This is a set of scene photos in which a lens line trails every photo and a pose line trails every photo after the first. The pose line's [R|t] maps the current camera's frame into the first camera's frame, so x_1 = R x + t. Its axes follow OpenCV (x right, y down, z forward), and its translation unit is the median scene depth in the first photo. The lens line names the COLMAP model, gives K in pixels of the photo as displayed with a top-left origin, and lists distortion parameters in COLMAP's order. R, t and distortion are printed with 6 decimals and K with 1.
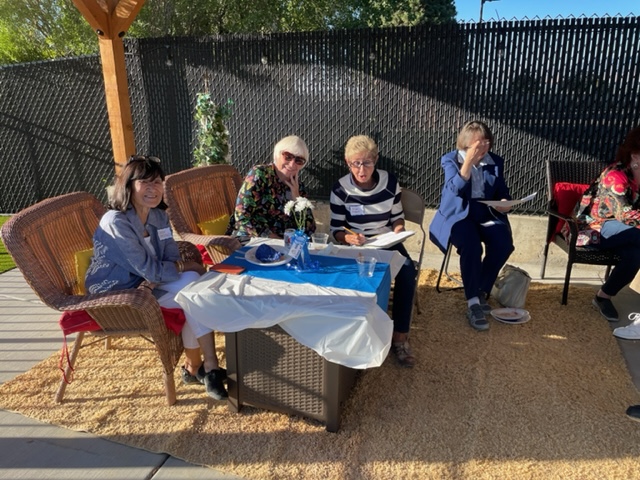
lens RADIAL K [[484.2, 0, 320.0], [0, 484.2, 240.0], [0, 0, 1]] dist [0.081725, -0.104562]
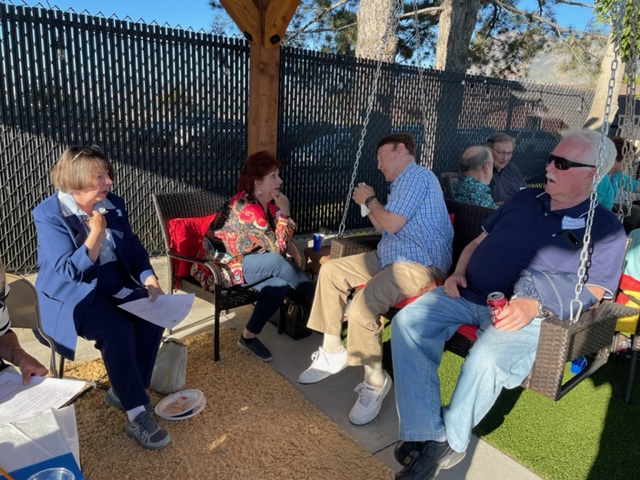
lens RADIAL K [[484.2, 0, 320.0], [0, 484.2, 240.0], [0, 0, 1]] dist [0.081725, -0.104562]
pose [[0.569729, -0.172687, 0.803485, -0.048951], [0.194437, 0.978241, 0.072377, -0.100688], [-0.798501, 0.114992, 0.590909, 0.330862]]
